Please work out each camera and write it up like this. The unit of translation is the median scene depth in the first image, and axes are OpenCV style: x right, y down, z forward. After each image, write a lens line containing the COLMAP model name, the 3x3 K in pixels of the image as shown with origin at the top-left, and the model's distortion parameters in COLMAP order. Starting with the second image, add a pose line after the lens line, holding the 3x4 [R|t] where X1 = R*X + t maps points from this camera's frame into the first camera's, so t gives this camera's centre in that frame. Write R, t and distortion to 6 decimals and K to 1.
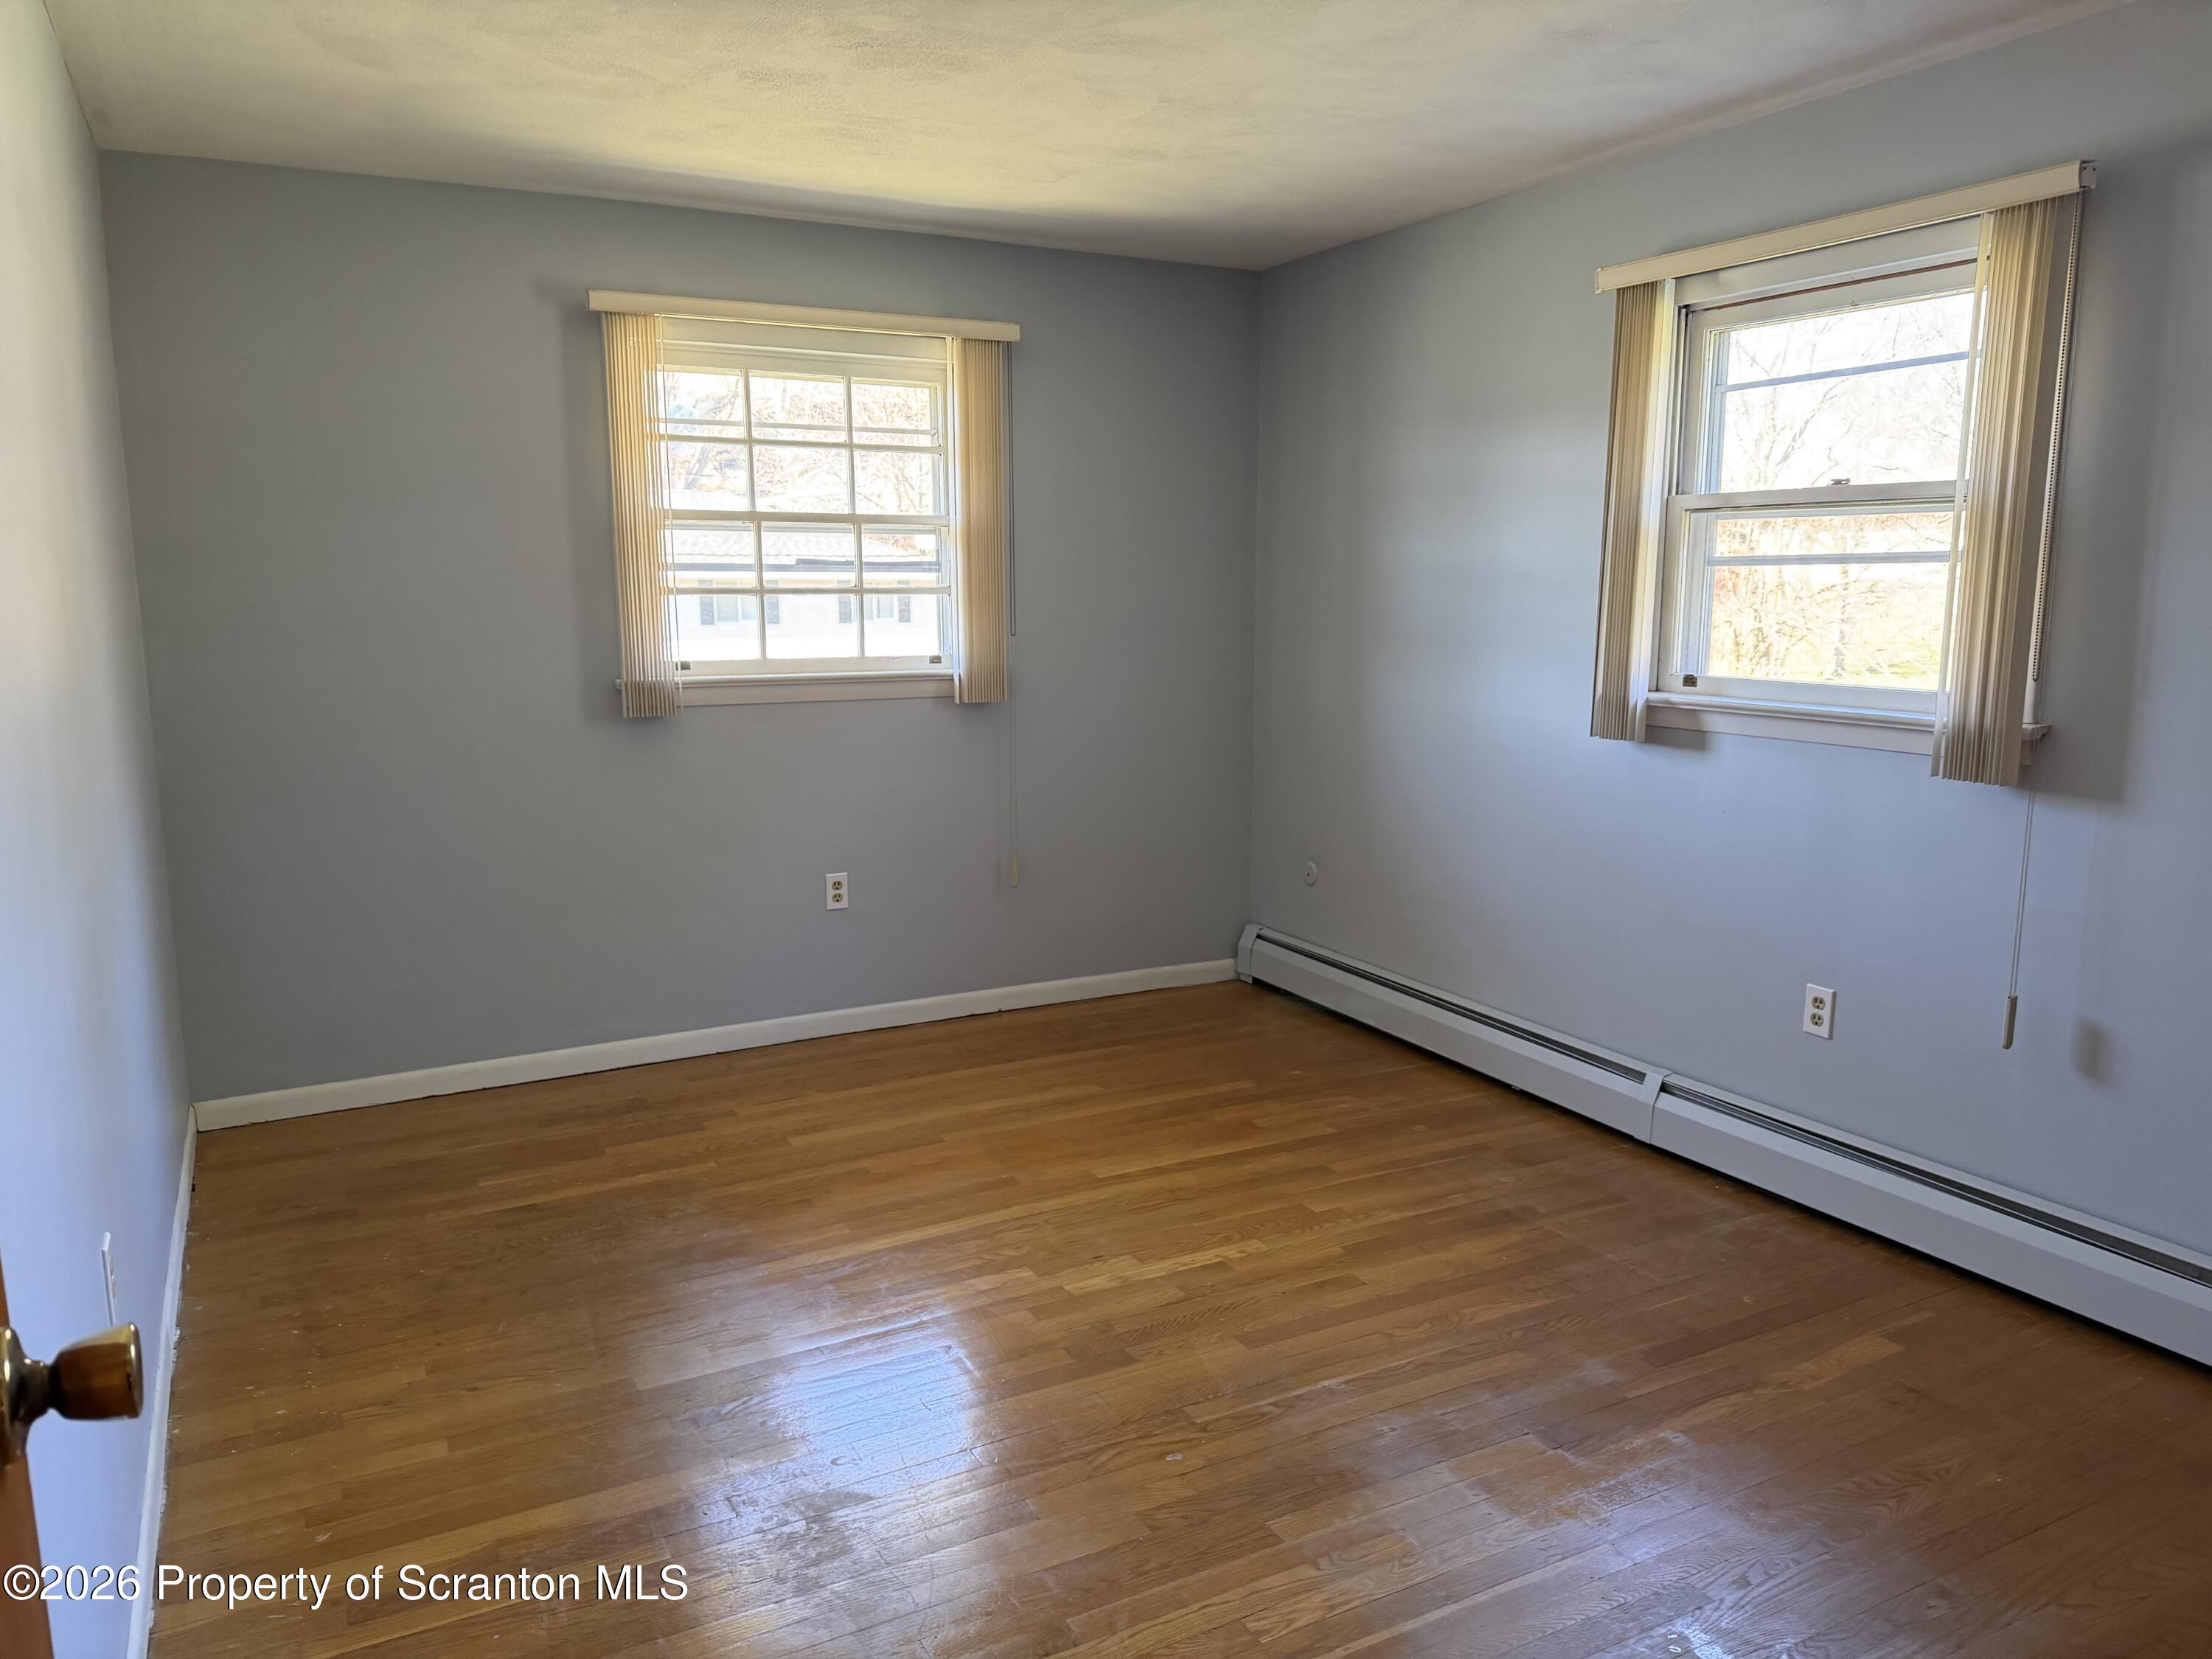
lens RADIAL K [[1542.4, 0, 1102.0], [0, 1542.4, 814.9], [0, 0, 1]] dist [0.053503, -0.057627]
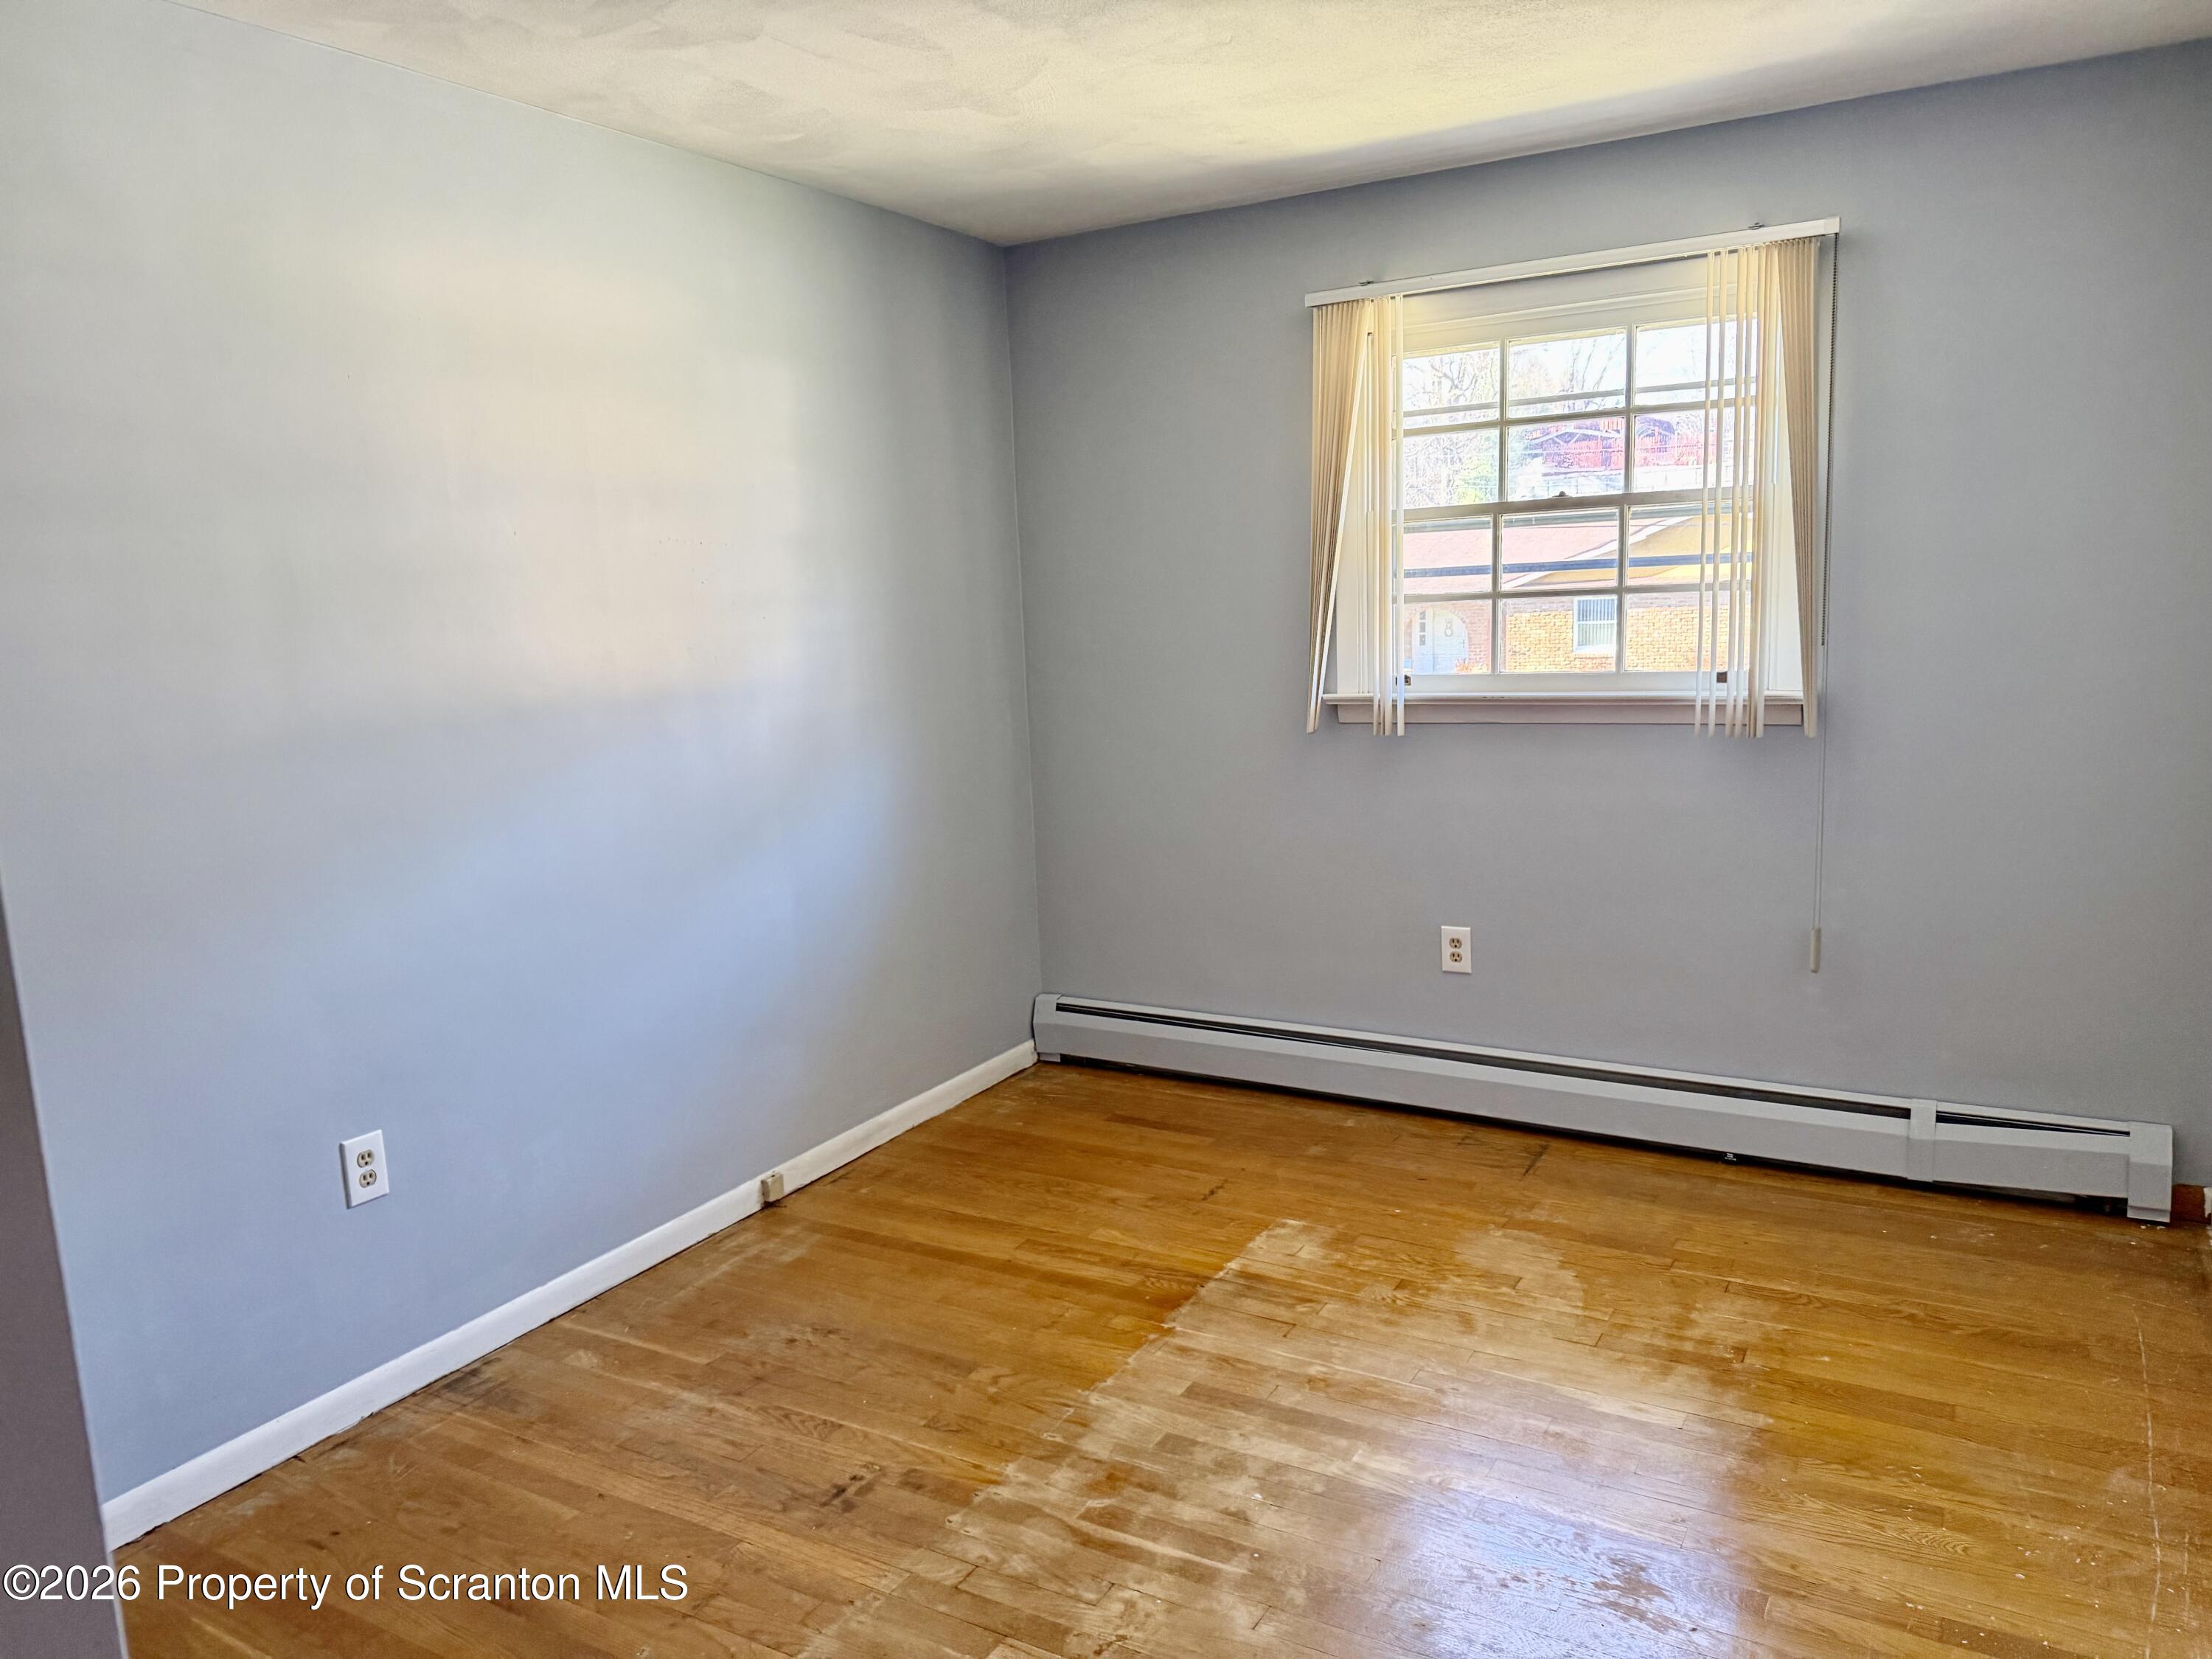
lens RADIAL K [[1542.4, 0, 1116.4], [0, 1542.4, 837.0], [0, 0, 1]] dist [0.053503, -0.057627]
pose [[0.515384, 0.115144, -0.849188, 0.670378], [-0.090826, 0.992690, 0.079478, -0.094303], [0.852132, 0.036167, 0.522075, 0.575694]]
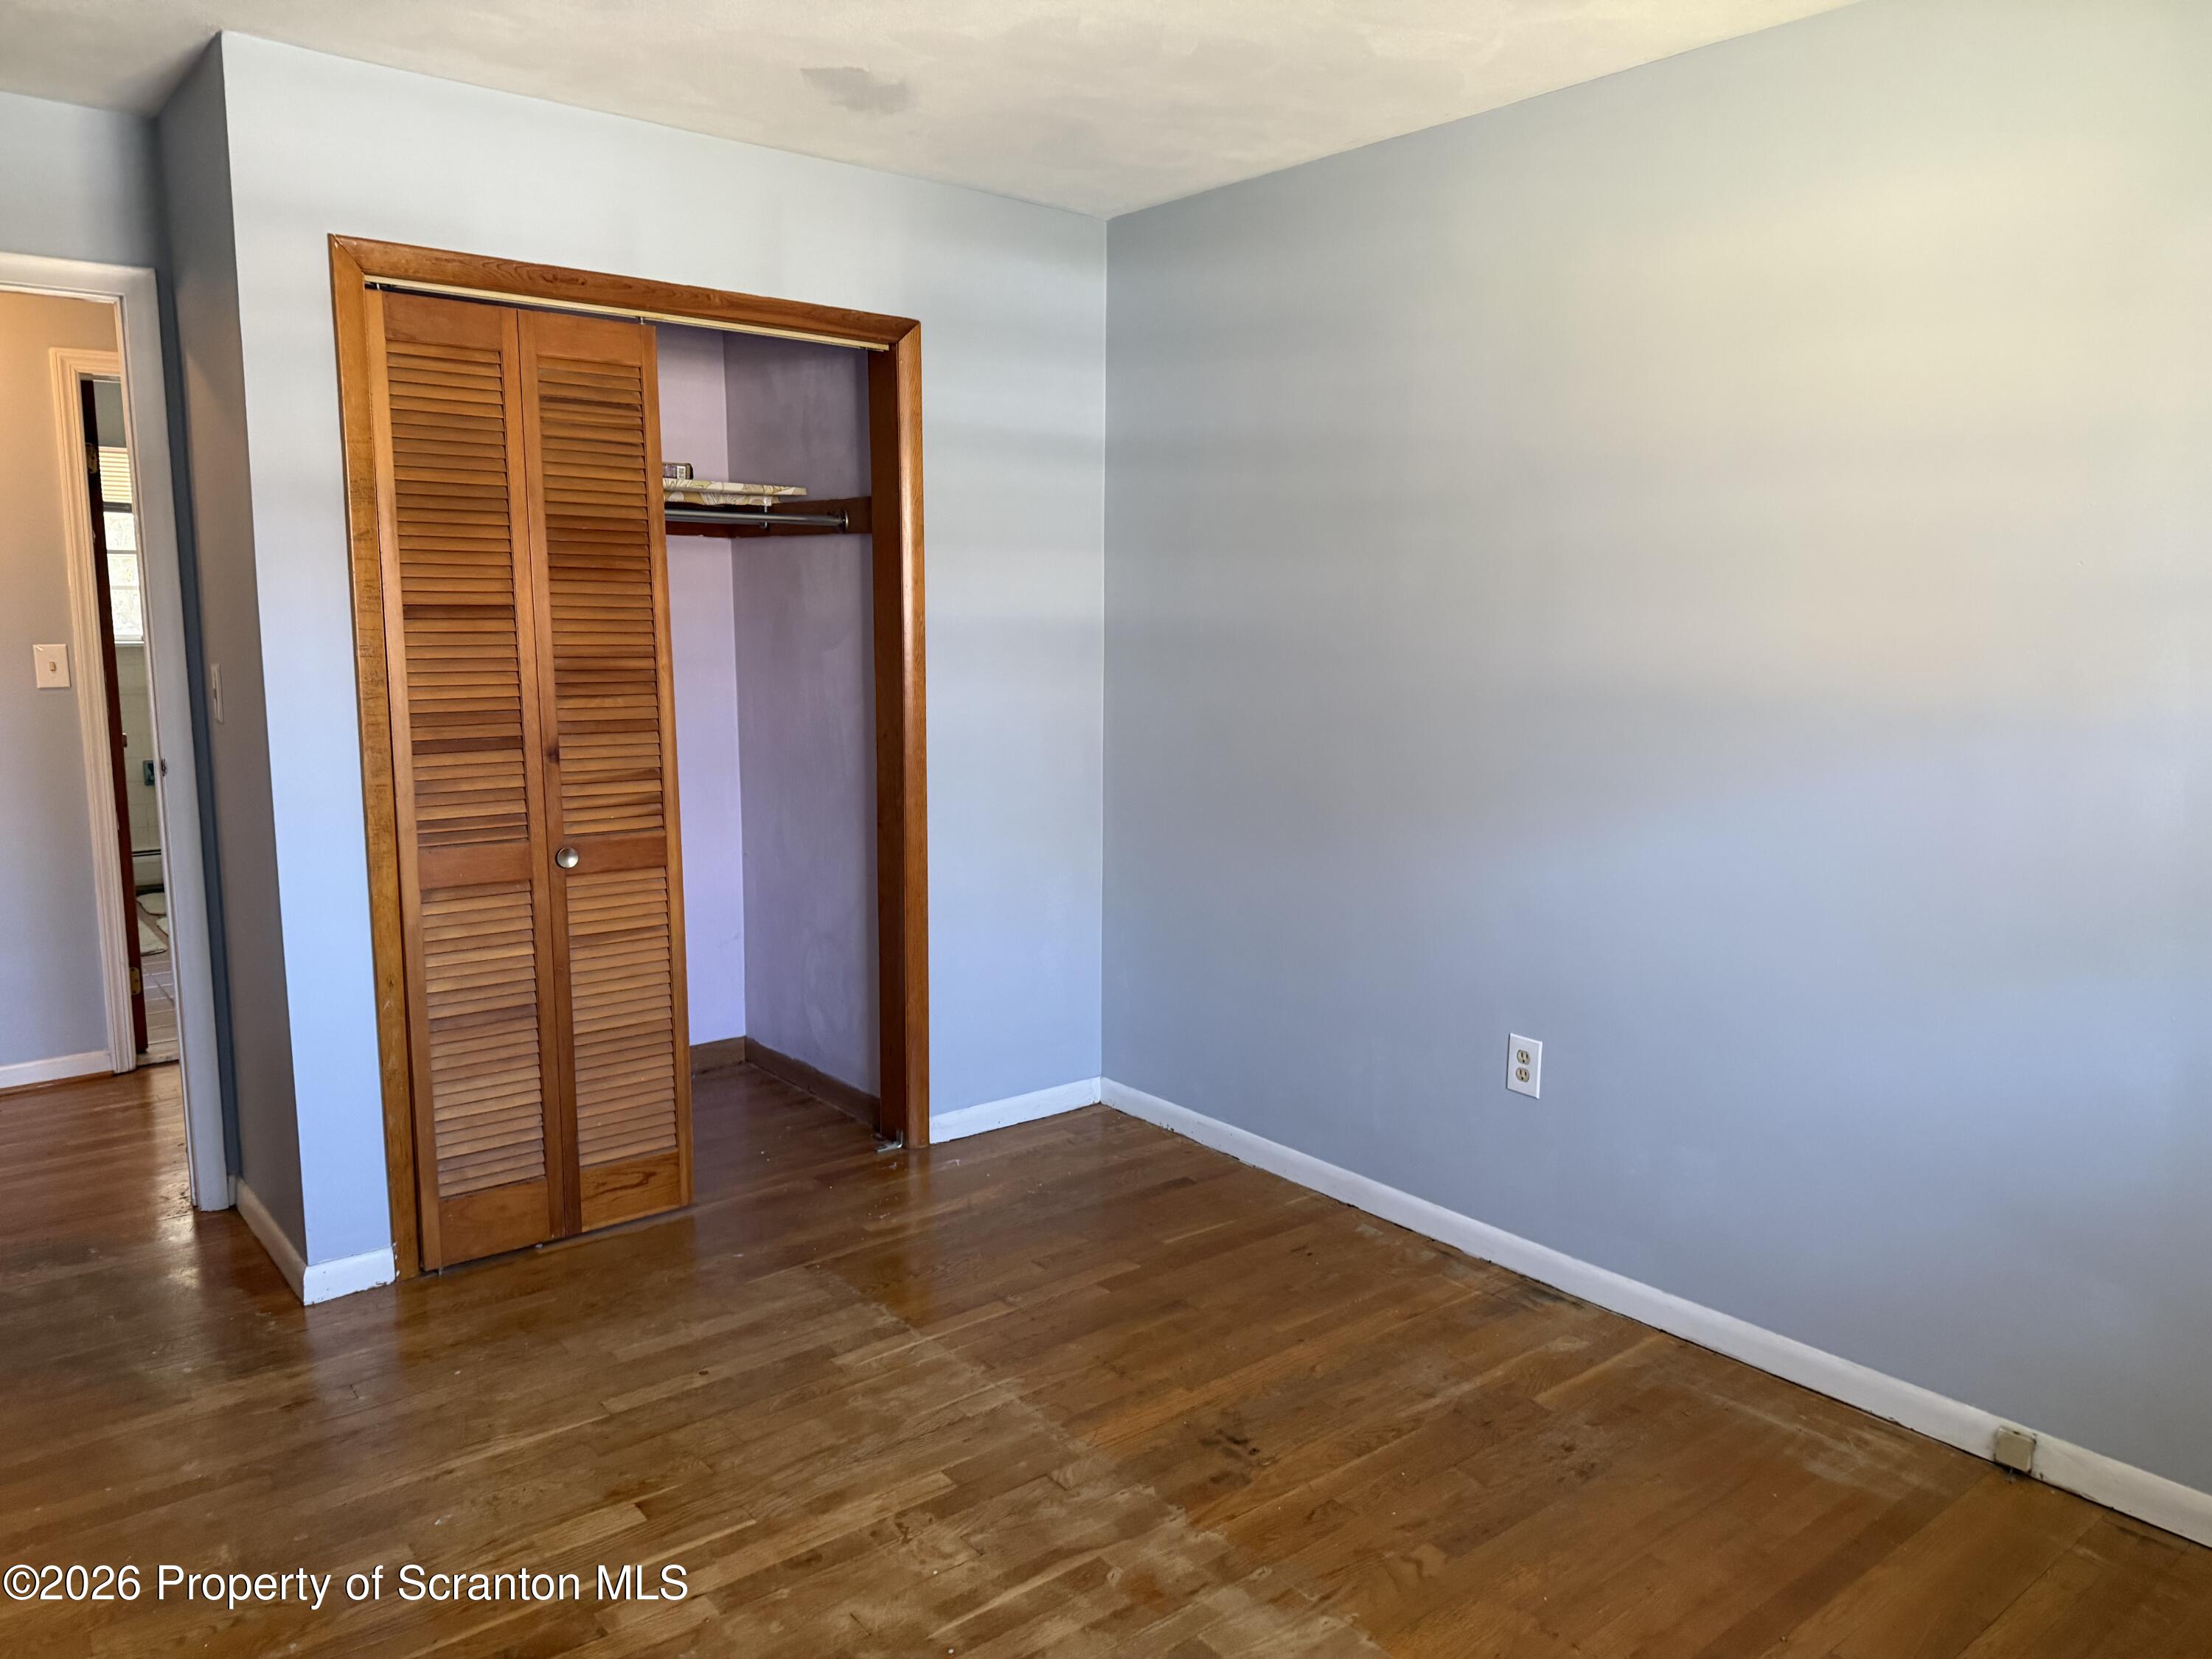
lens RADIAL K [[1542.4, 0, 1105.7], [0, 1542.4, 834.7], [0, 0, 1]] dist [0.053503, -0.057627]
pose [[-0.980919, 0.018708, -0.193512, -0.616791], [-0.041182, 0.952779, 0.300860, -0.484265], [0.190003, 0.303089, -0.933829, 3.142929]]
